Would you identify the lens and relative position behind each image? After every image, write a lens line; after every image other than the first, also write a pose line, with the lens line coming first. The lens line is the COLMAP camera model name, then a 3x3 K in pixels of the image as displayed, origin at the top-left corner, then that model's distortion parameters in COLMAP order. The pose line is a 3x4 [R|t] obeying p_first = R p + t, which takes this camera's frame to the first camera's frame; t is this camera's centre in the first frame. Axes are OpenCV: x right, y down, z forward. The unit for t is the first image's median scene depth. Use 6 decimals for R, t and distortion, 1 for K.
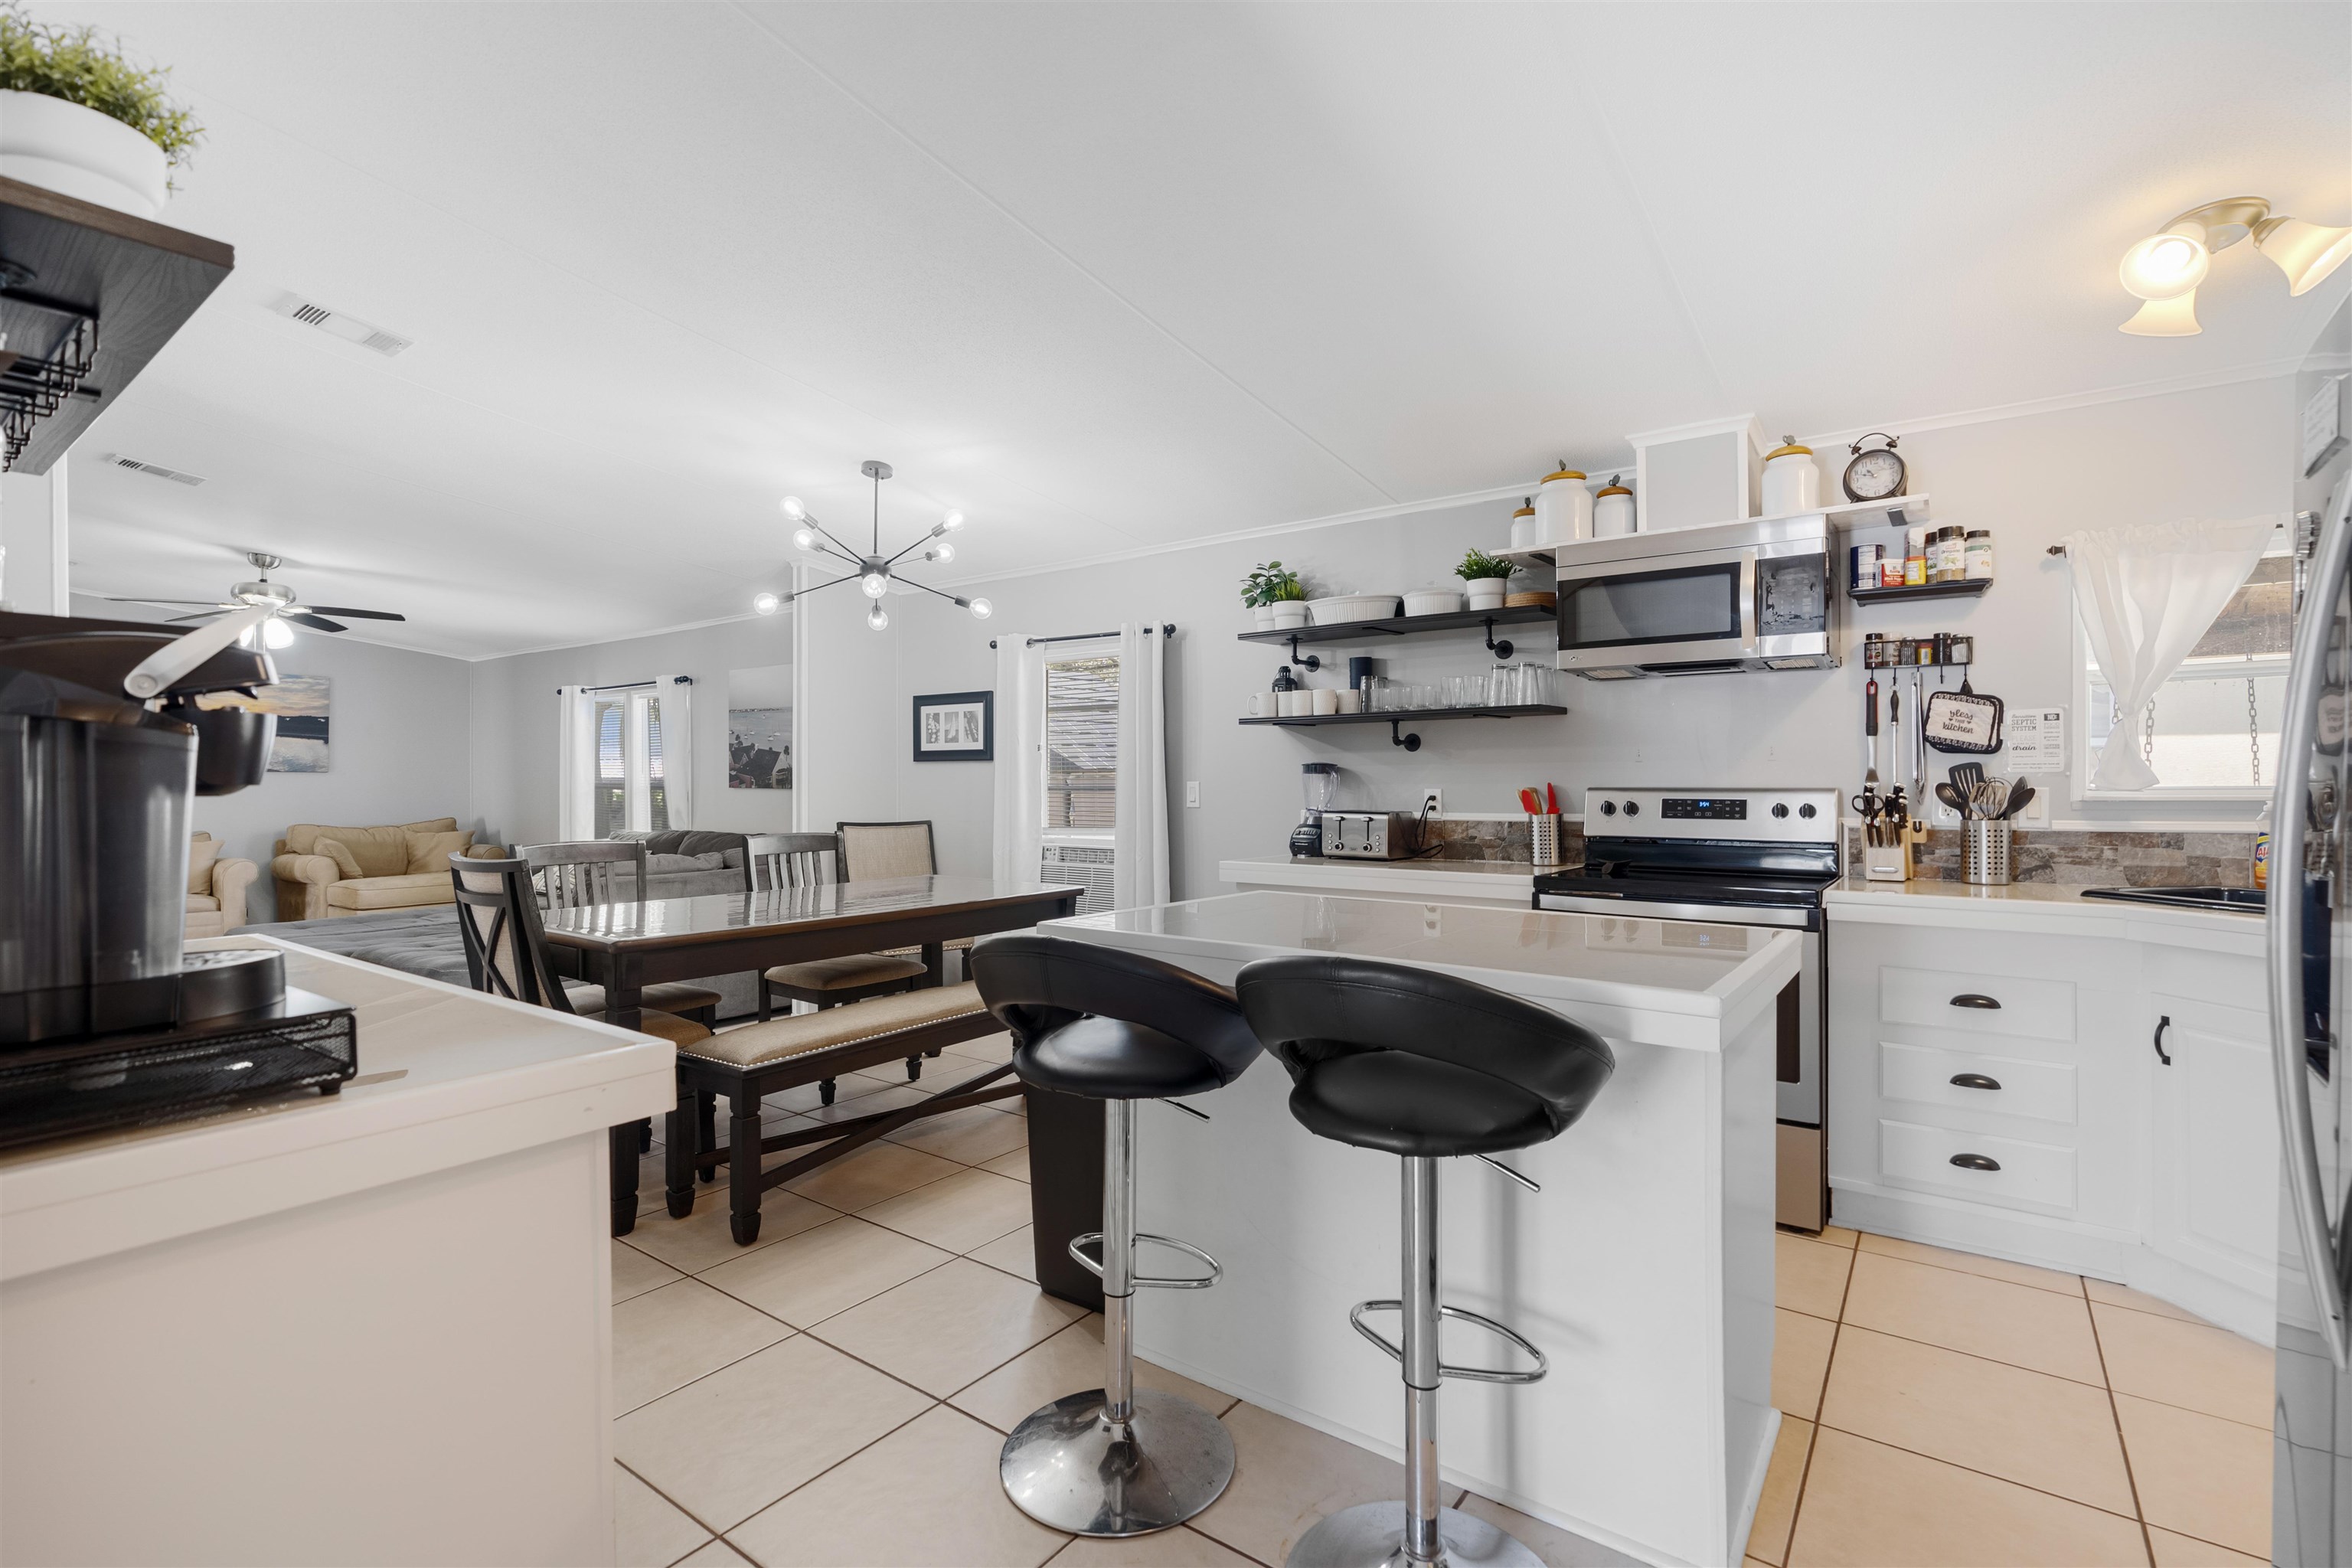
lens RADIAL K [[1068.6, 0, 1210.0], [0, 1068.6, 781.8], [0, 0, 1]] dist [-0.020263, 0.001681]
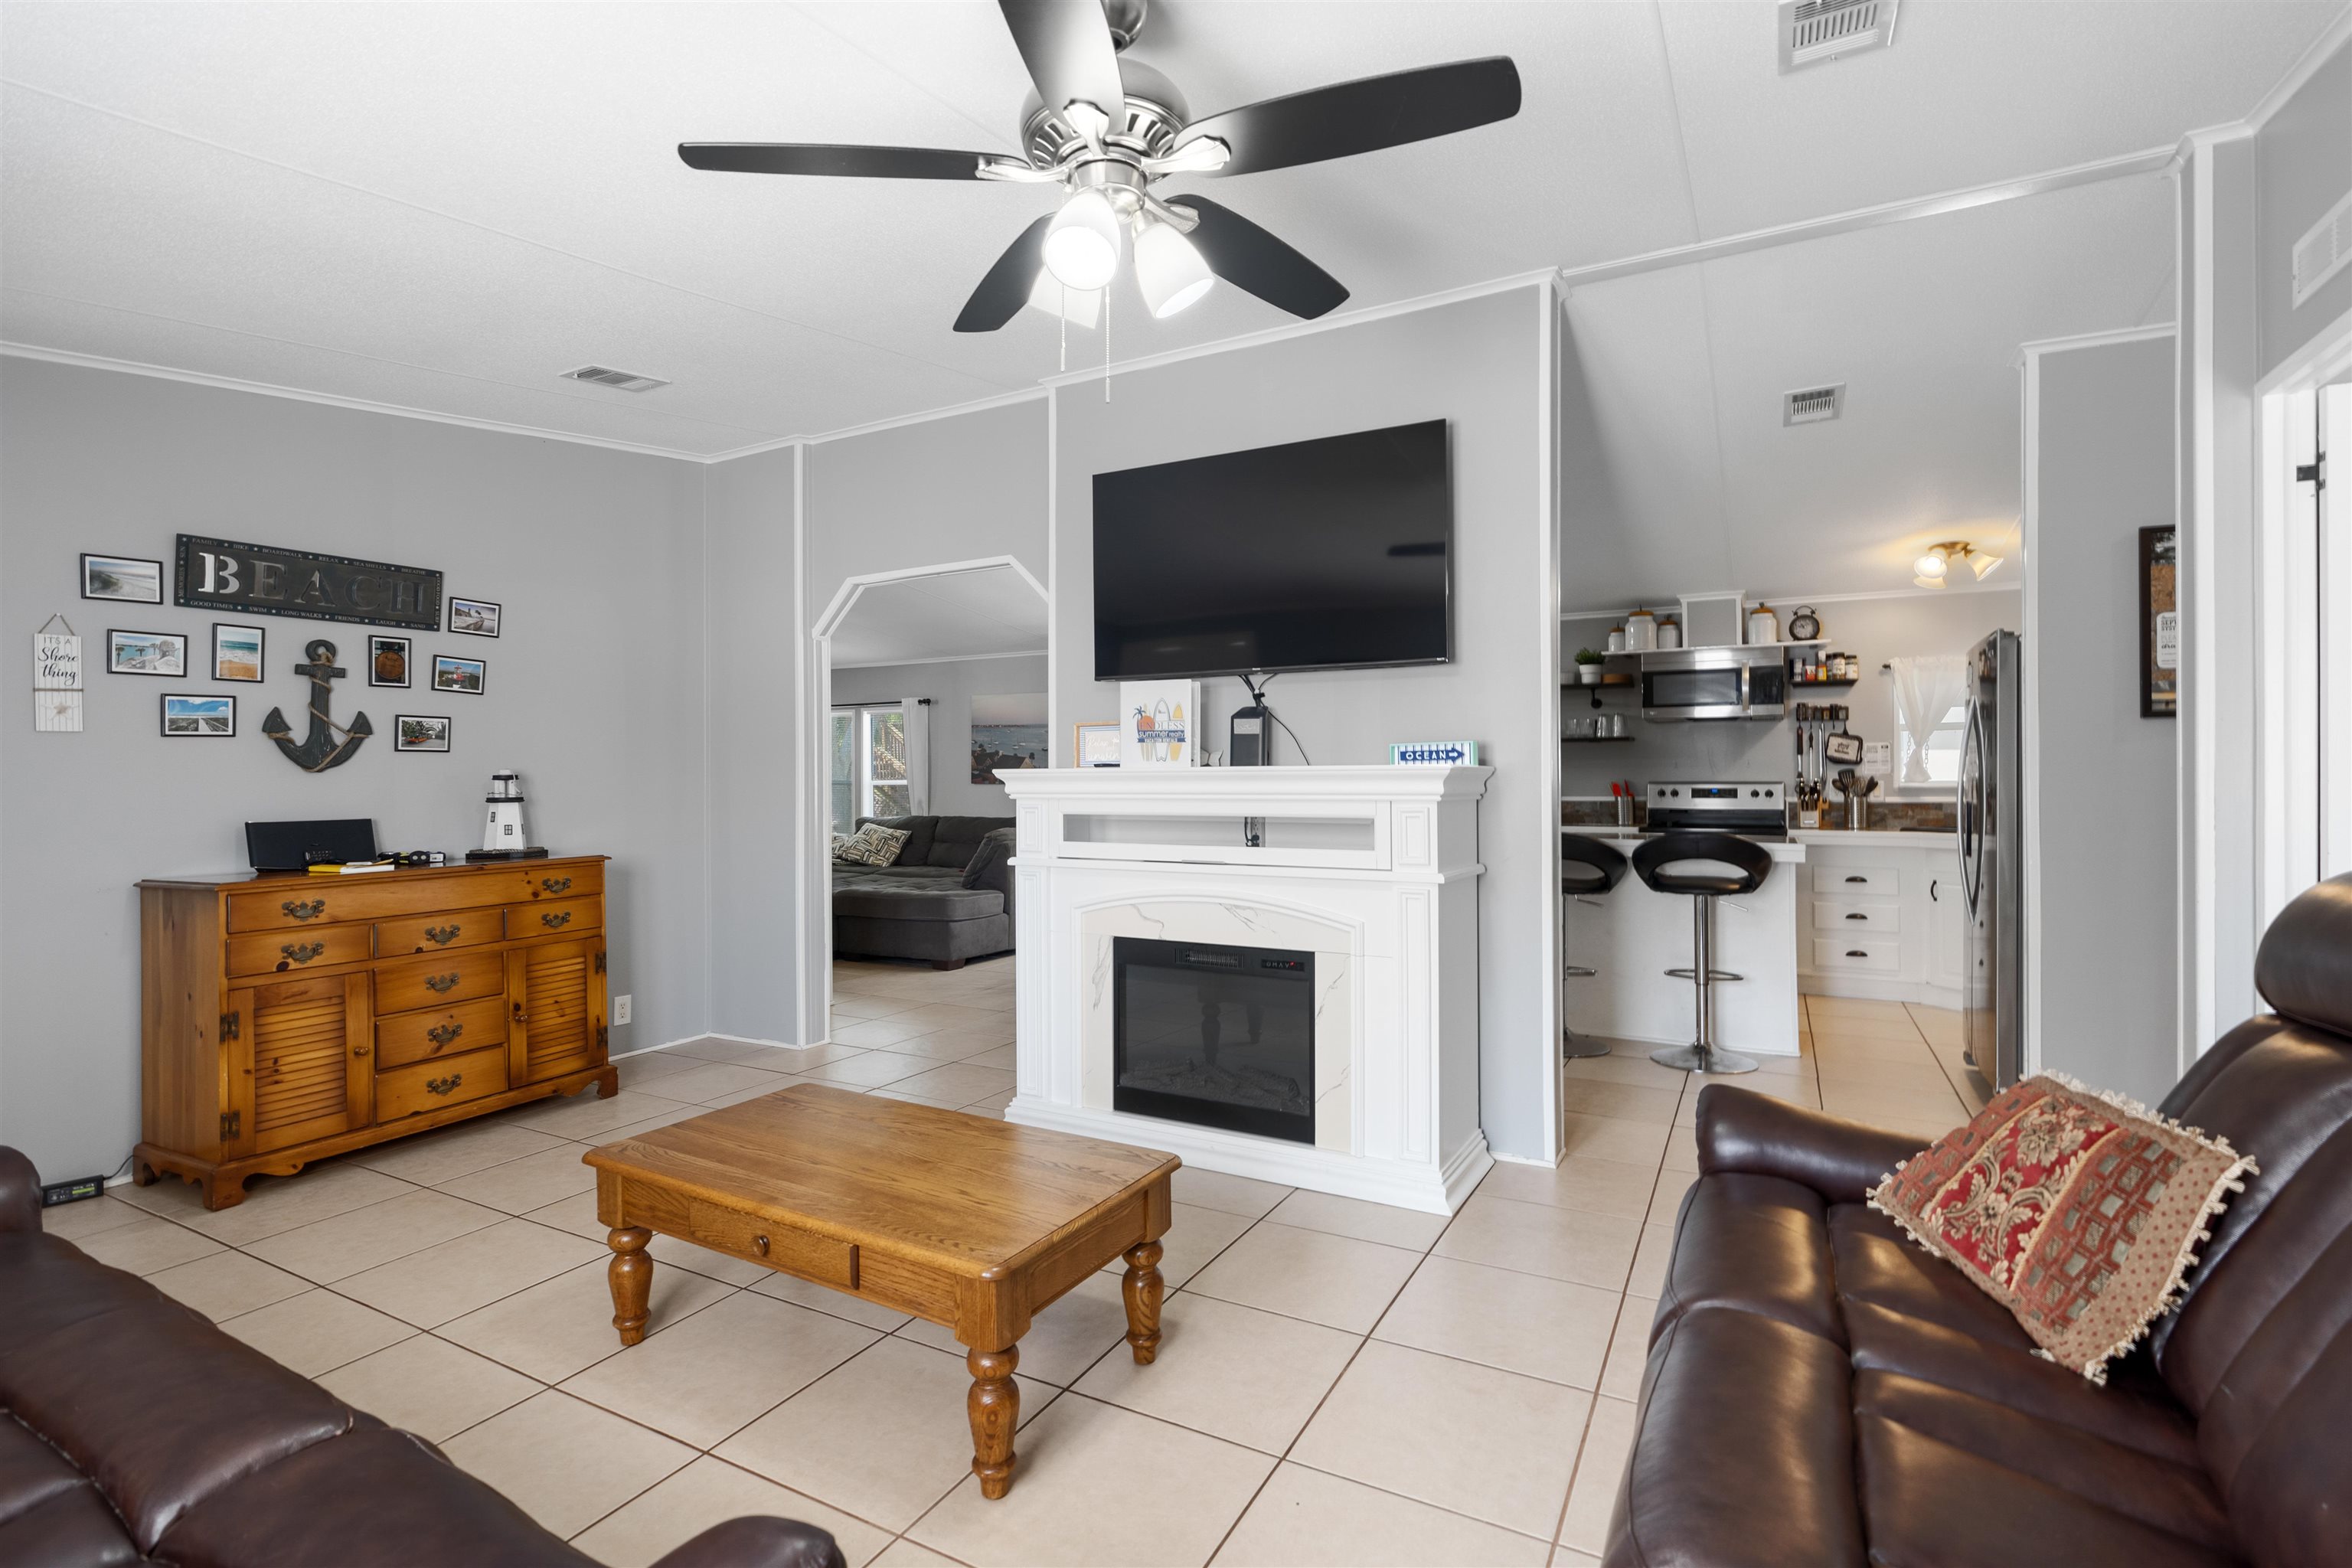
lens RADIAL K [[1100.0, 0, 1181.1], [0, 1100.0, 764.8], [0, 0, 1]] dist [-0.053753, 0.019885]
pose [[0.993158, 0.002738, 0.116746, -0.676560], [-0.000942, 0.999880, -0.015432, 0.005674], [-0.116774, 0.015217, 0.993042, -0.774366]]
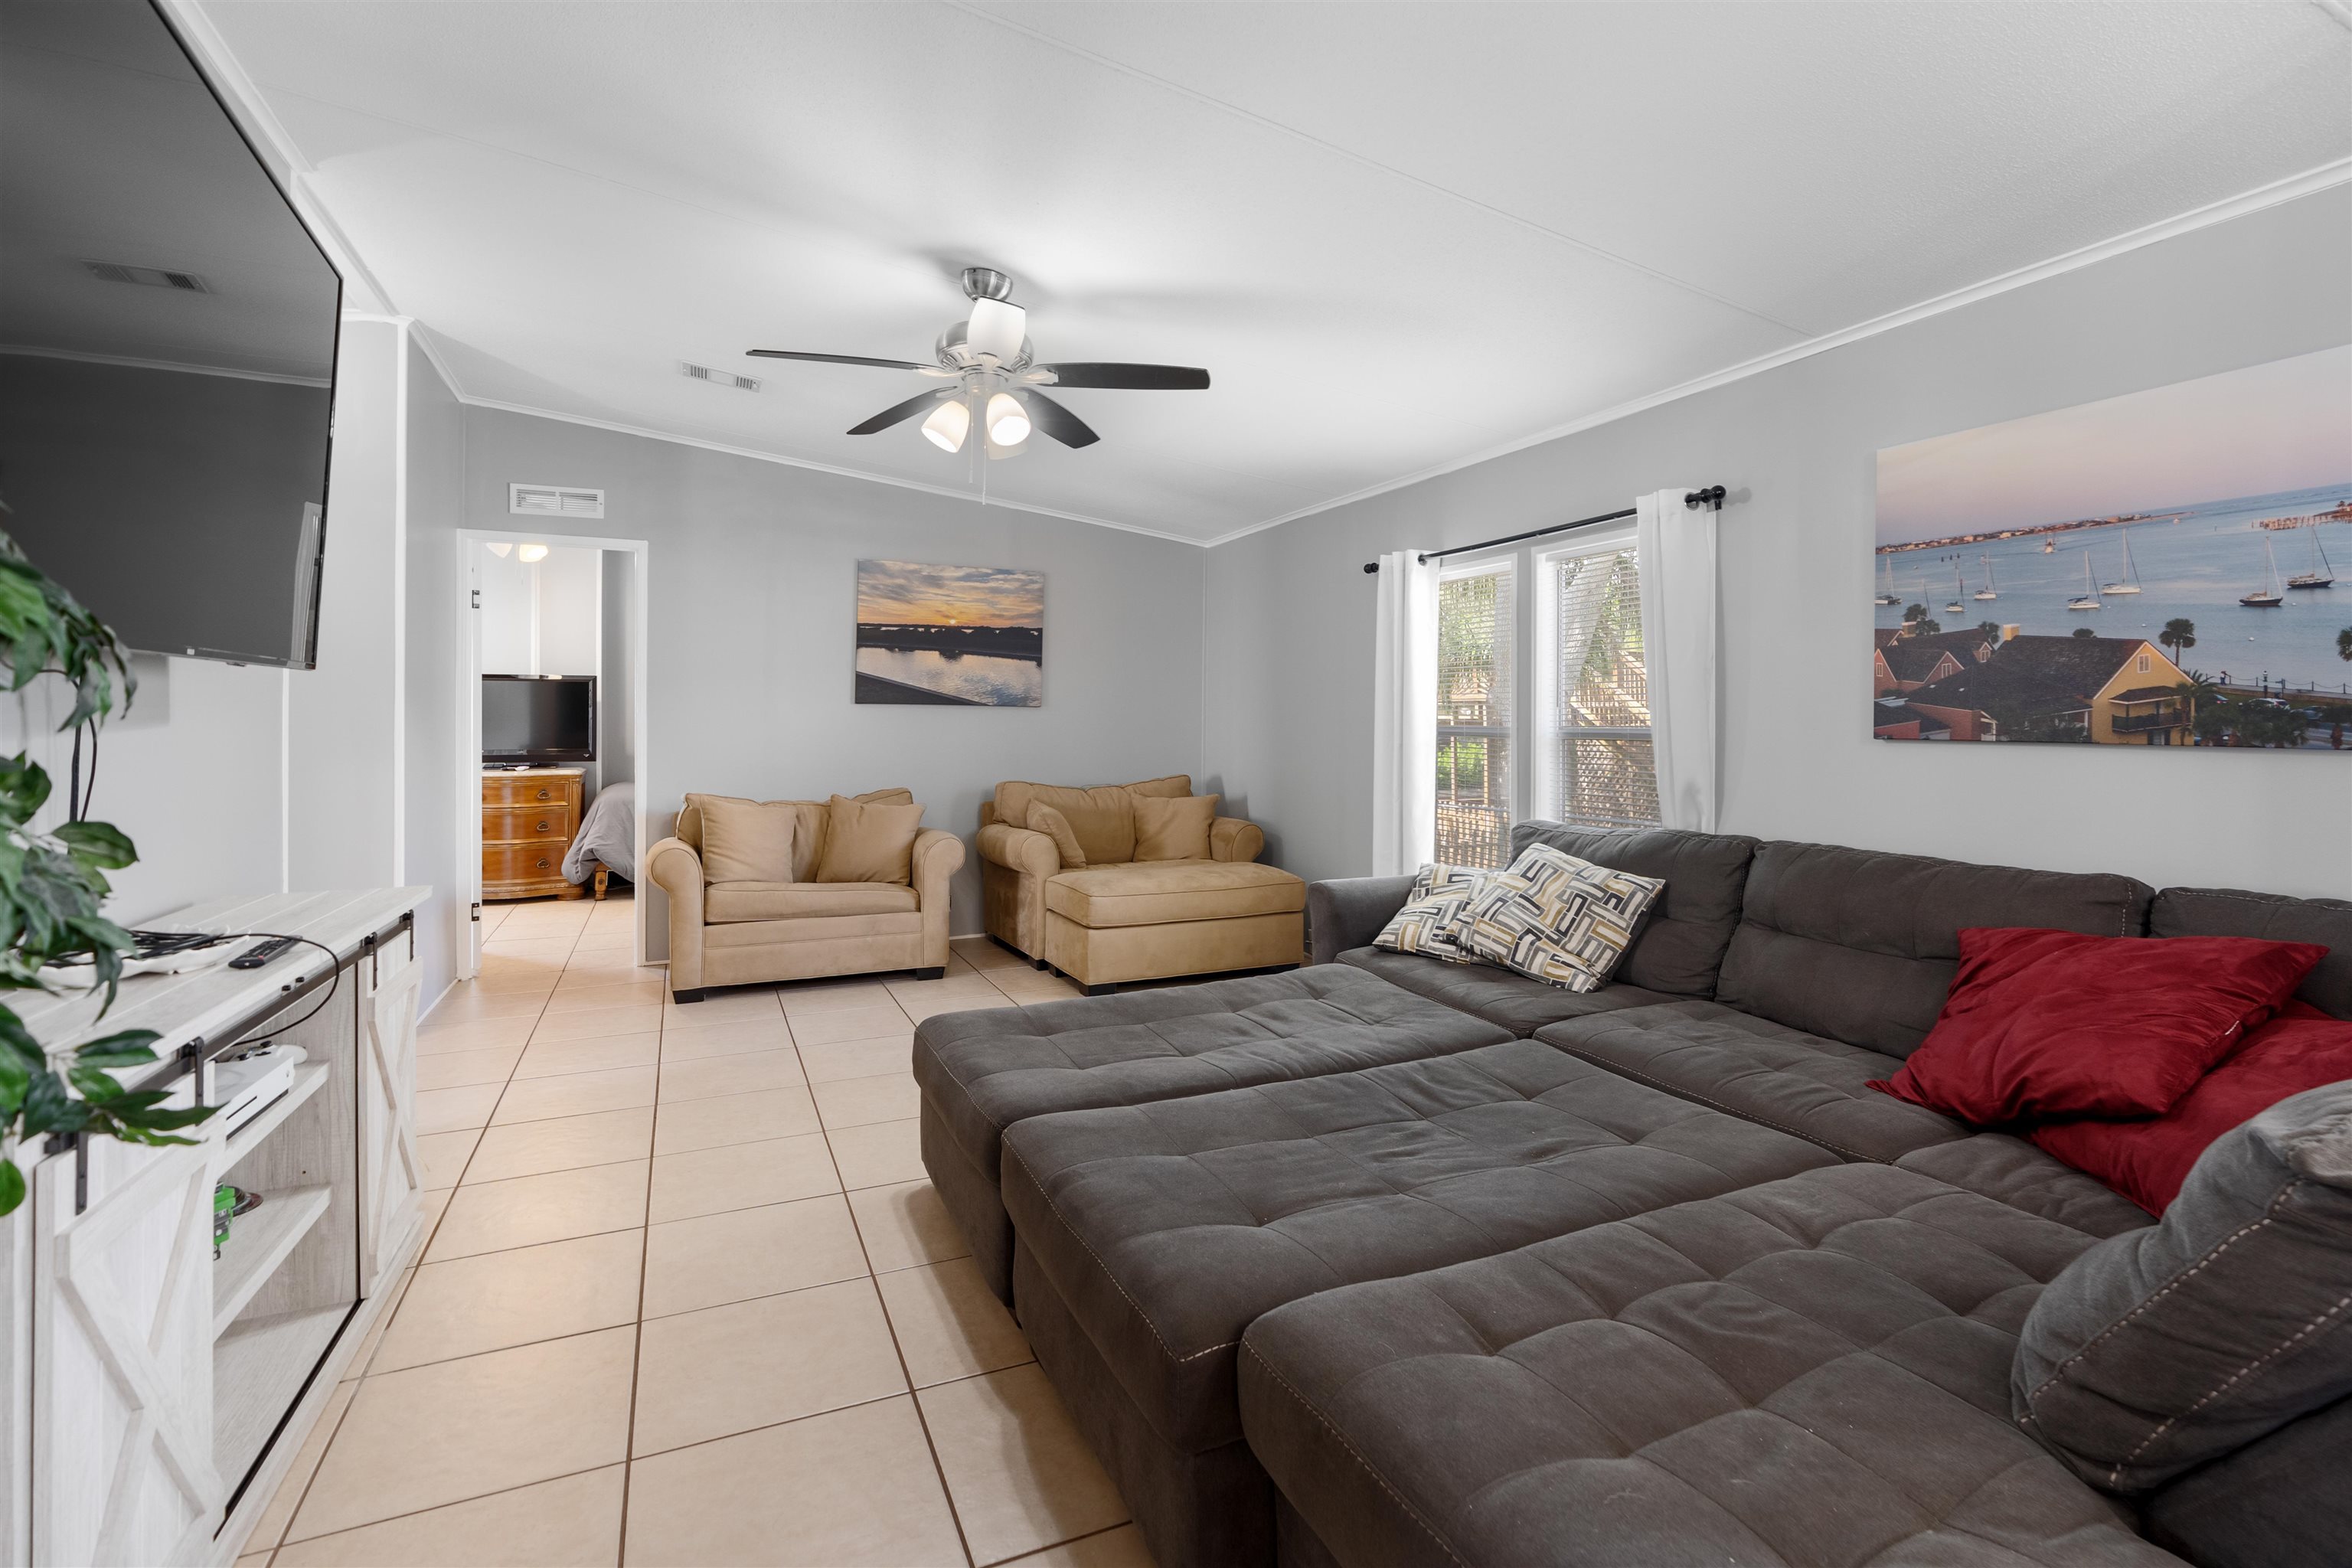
lens RADIAL K [[1100.0, 0, 1174.2], [0, 1100.0, 722.8], [0, 0, 1]] dist [-0.053753, 0.019885]
pose [[0.858630, 0.007281, -0.512545, -0.905928], [-0.010444, 0.999940, -0.003291, 0.006663], [0.512490, 0.008179, 0.858654, 0.980521]]
